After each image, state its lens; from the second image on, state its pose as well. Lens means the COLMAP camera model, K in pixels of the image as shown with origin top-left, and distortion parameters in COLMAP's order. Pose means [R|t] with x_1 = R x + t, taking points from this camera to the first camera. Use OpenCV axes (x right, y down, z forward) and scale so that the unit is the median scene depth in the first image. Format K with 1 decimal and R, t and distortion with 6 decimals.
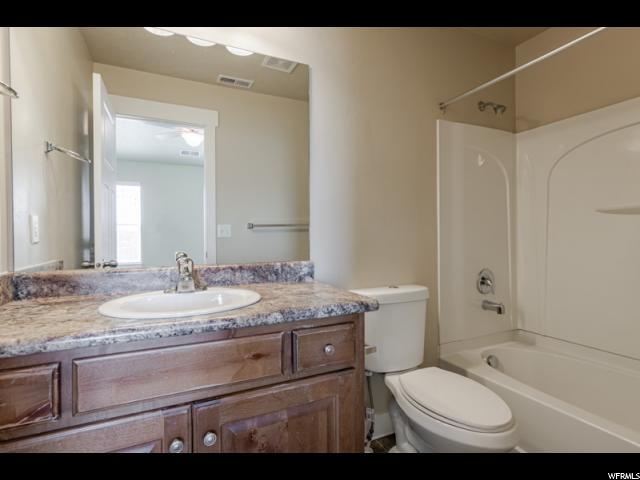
lens RADIAL K [[322.7, 0, 319.9], [0, 322.7, 238.5], [0, 0, 1]] dist [-0.014237, 0.002755]
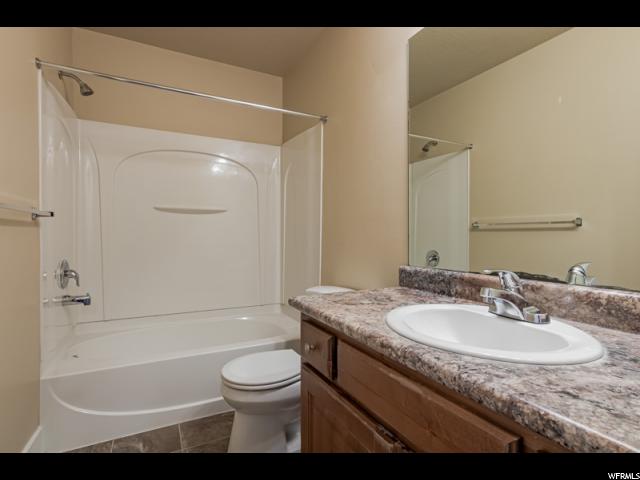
lens RADIAL K [[322.7, 0, 319.2], [0, 322.7, 239.6], [0, 0, 1]] dist [-0.014237, 0.002755]
pose [[0.029902, 0.011927, -0.999482, 0.134552], [-0.011408, 0.999868, 0.011591, -0.009134], [0.999488, 0.011056, 0.030034, 0.508966]]
